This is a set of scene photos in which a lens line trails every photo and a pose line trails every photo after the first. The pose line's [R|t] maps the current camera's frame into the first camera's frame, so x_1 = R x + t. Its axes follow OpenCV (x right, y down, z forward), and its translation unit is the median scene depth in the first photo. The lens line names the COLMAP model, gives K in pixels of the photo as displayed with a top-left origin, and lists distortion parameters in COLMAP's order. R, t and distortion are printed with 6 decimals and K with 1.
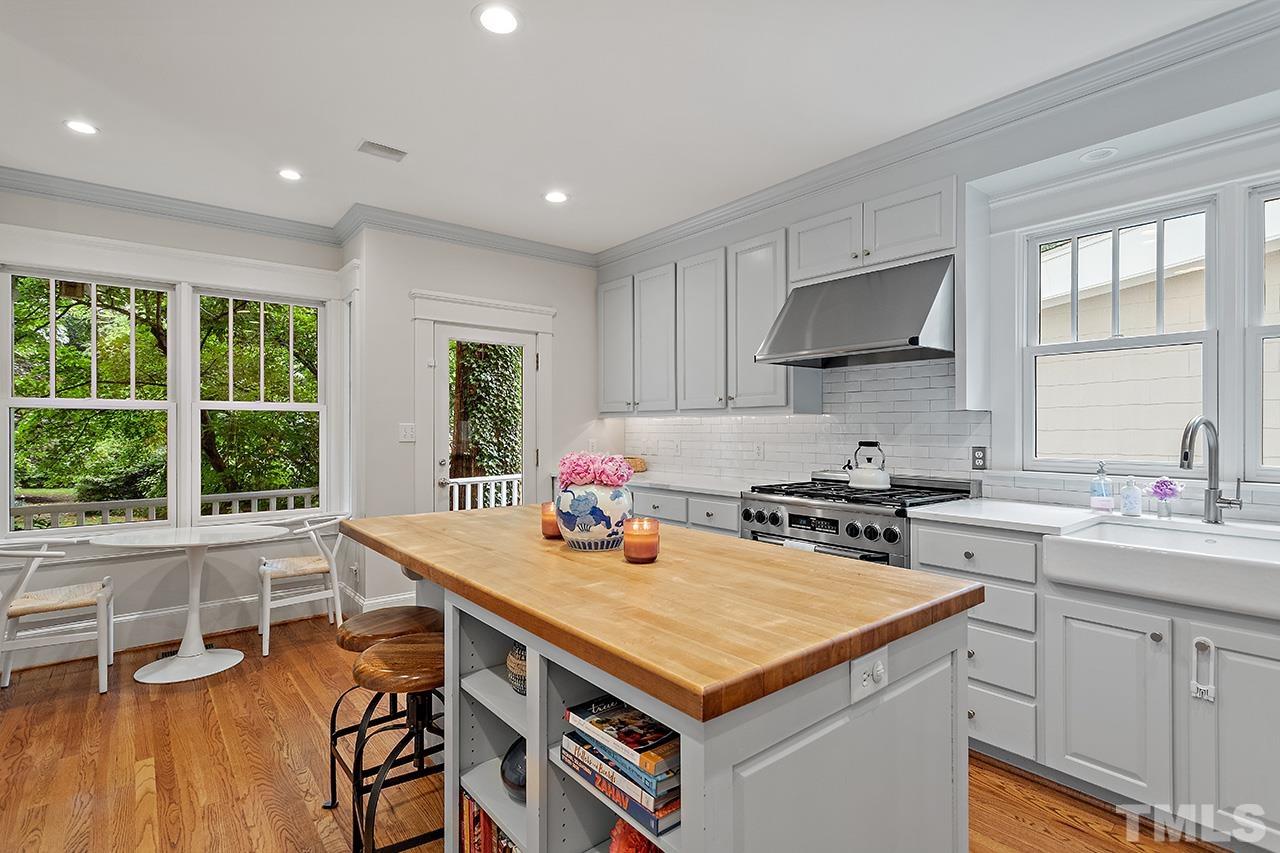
lens RADIAL K [[607.9, 0, 633.3], [0, 607.9, 445.7], [0, 0, 1]] dist [0.003442, 0.000531]
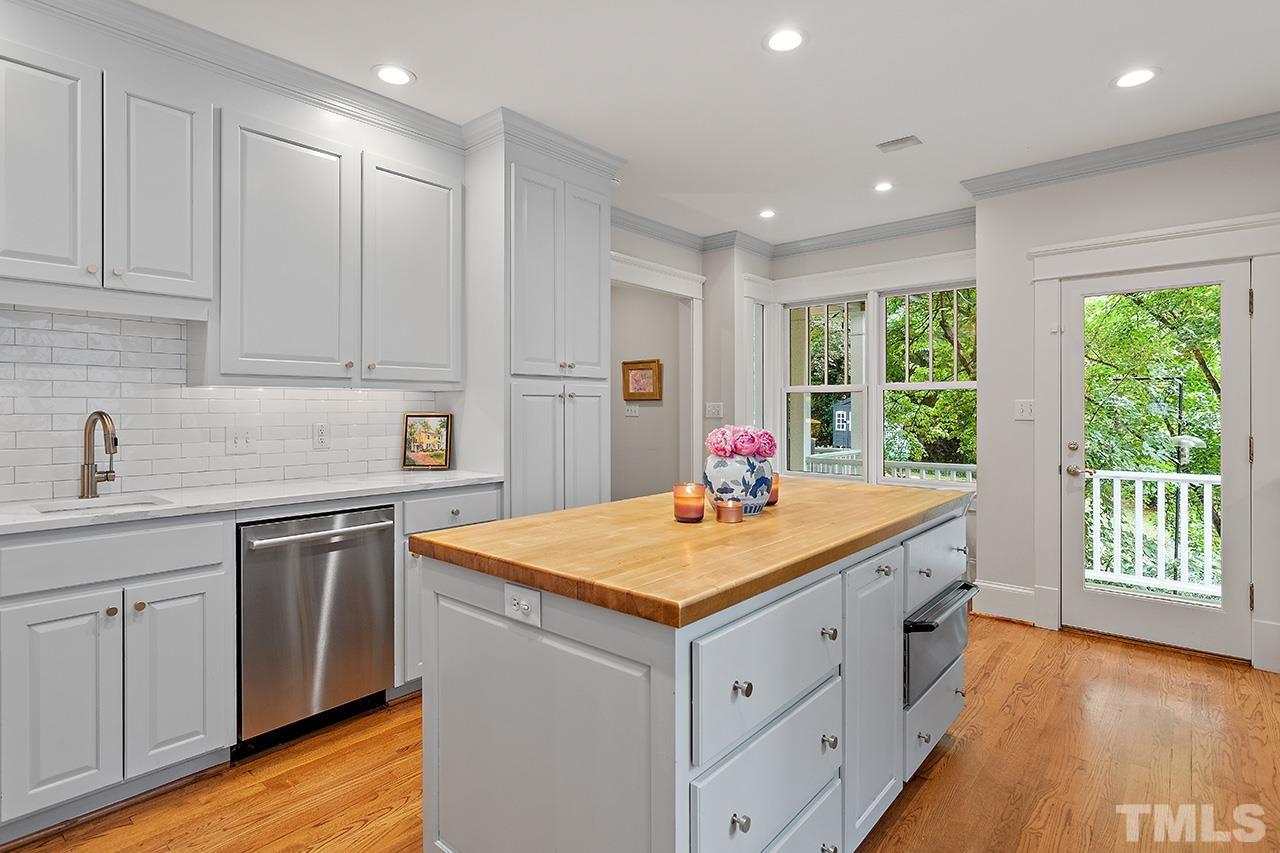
lens RADIAL K [[649.1, 0, 640.0], [0, 649.1, 426.5], [0, 0, 1]] dist [-0.000447, -0.001444]
pose [[0.169768, 0.027095, -0.985111, 1.290835], [-0.028241, 0.999345, 0.022620, -0.011340], [0.985079, 0.023981, 0.170422, 0.765809]]
